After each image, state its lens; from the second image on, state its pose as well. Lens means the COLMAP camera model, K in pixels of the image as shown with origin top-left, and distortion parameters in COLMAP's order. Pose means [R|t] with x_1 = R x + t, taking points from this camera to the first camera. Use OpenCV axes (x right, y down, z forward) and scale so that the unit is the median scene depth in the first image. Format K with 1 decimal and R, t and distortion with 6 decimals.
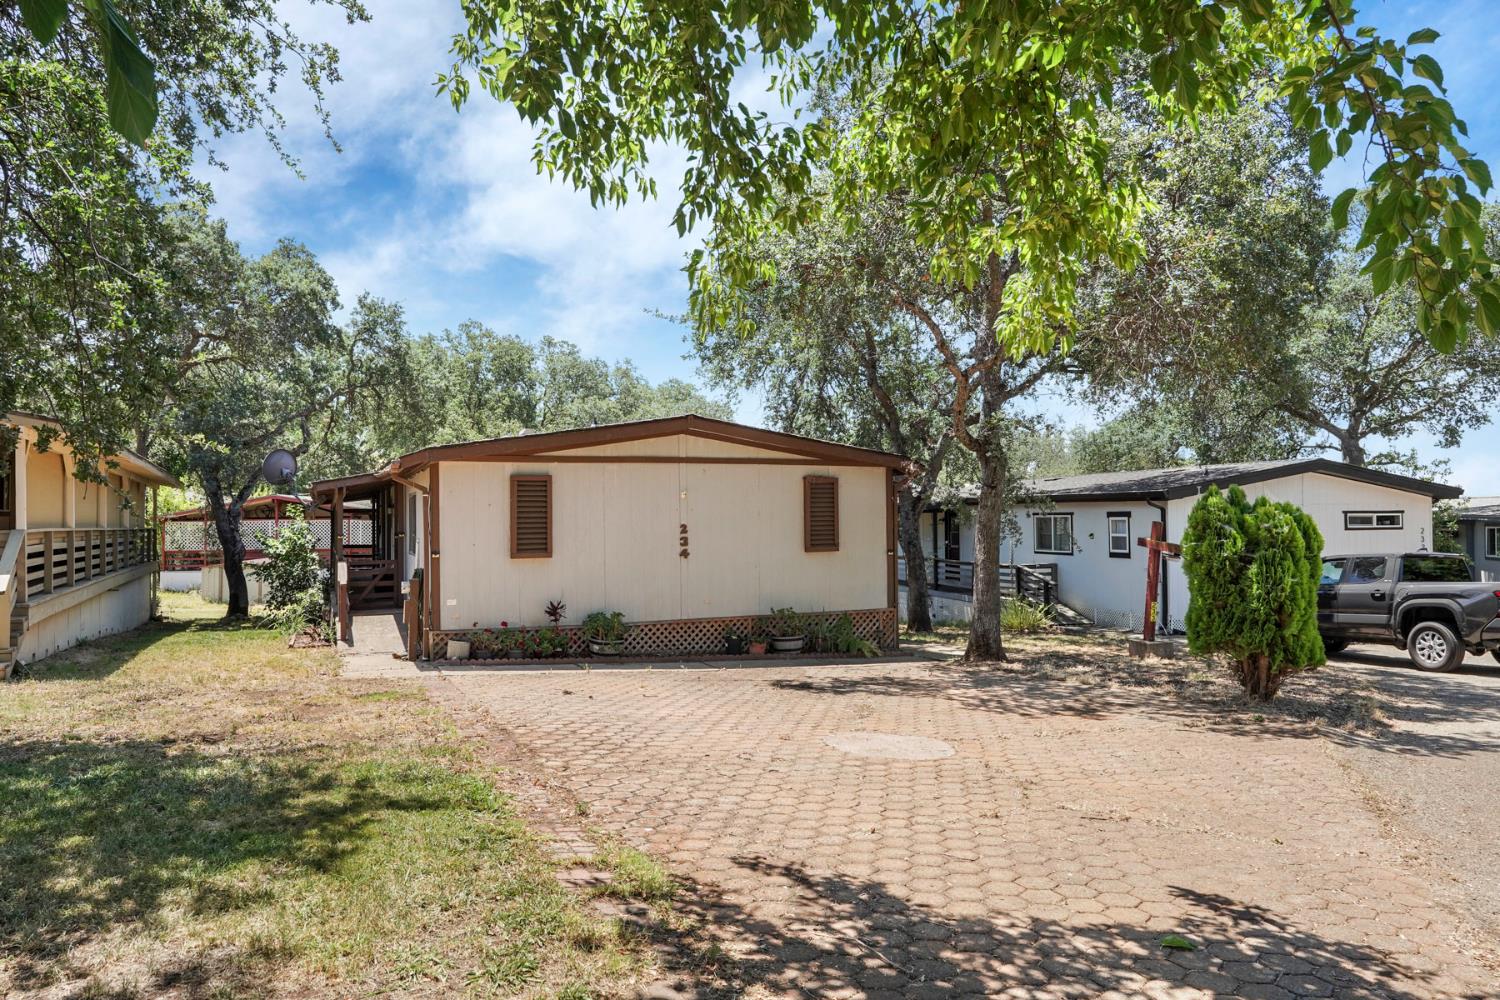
lens RADIAL K [[983.6, 0, 744.6], [0, 983.6, 497.4], [0, 0, 1]] dist [-0.003495, -0.000595]
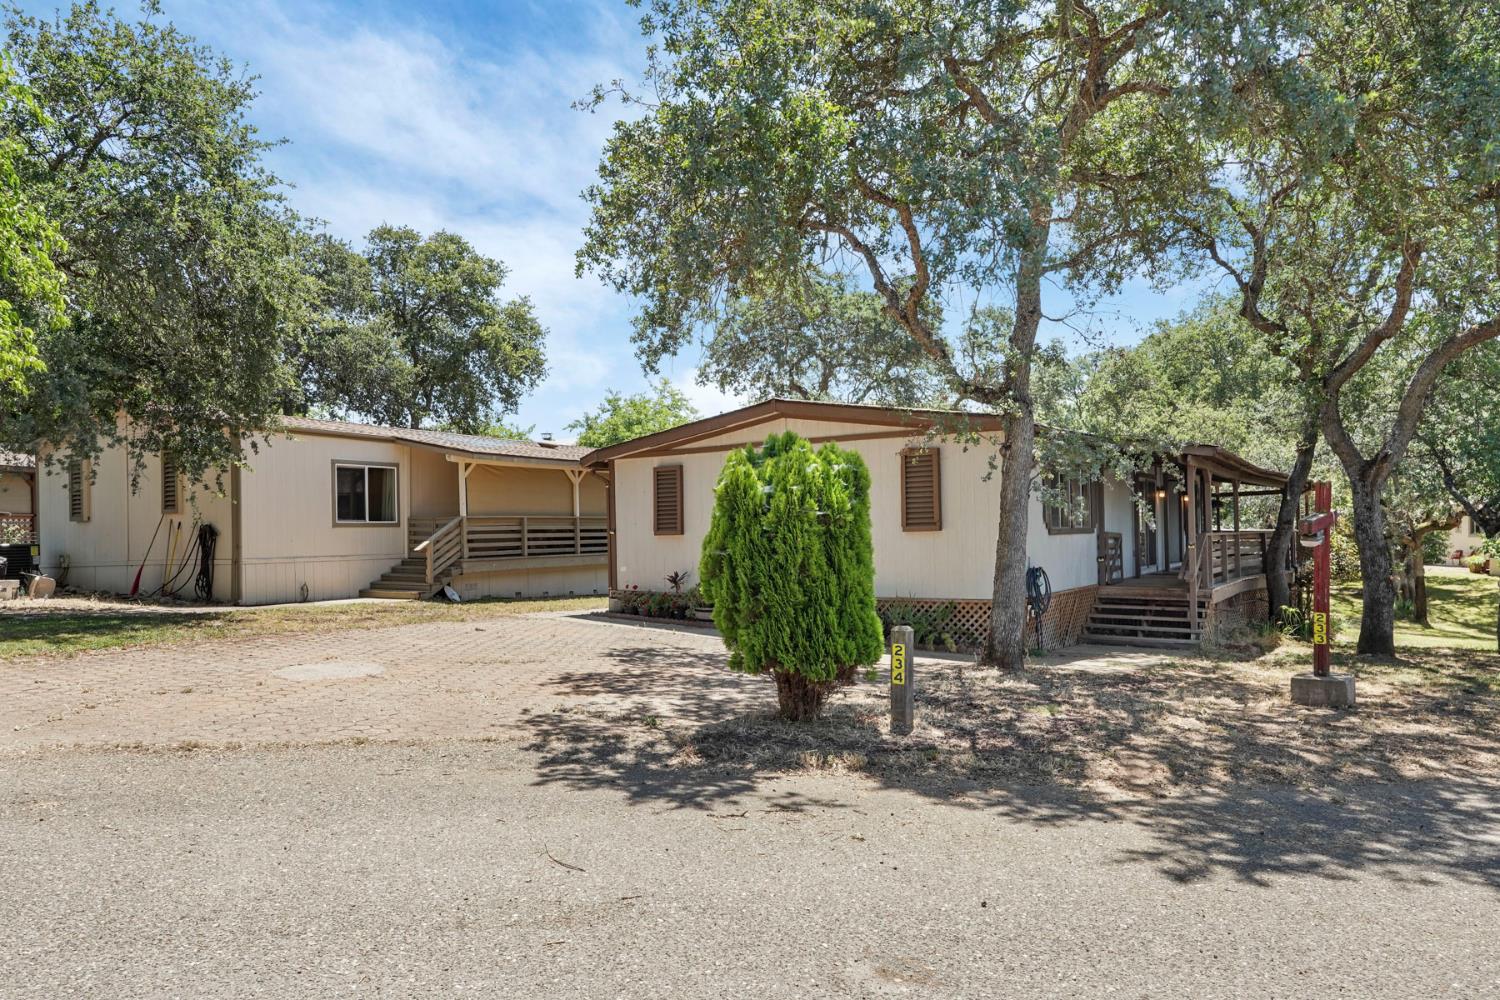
lens RADIAL K [[983.6, 0, 742.6], [0, 983.6, 524.7], [0, 0, 1]] dist [-0.003495, -0.000595]
pose [[0.550648, -0.007945, -0.834700, 0.783676], [0.031858, 0.999426, 0.011504, 0.035281], [0.834130, -0.032926, 0.550585, 0.383869]]
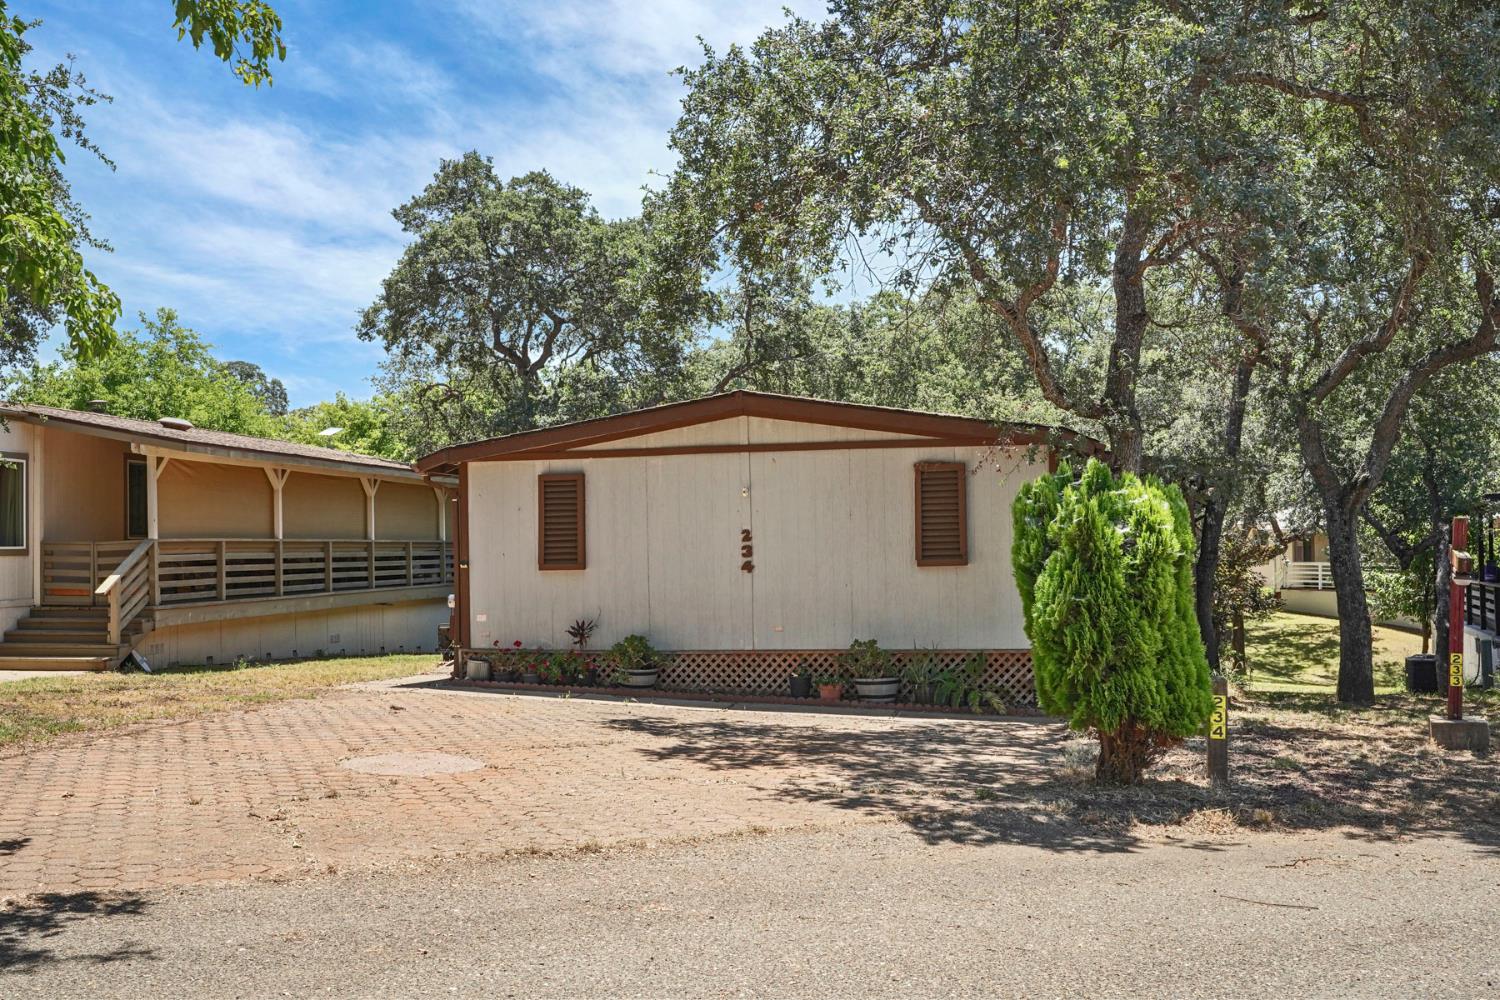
lens RADIAL K [[1507.6, 0, 745.0], [0, 1507.6, 501.3], [0, 0, 1]] dist [-0.023569, 0.000000]
pose [[0.817639, -0.021059, -0.575347, 0.632406], [0.021159, 0.999755, -0.006524, 0.012433], [0.575343, -0.006840, 0.817884, 0.008687]]
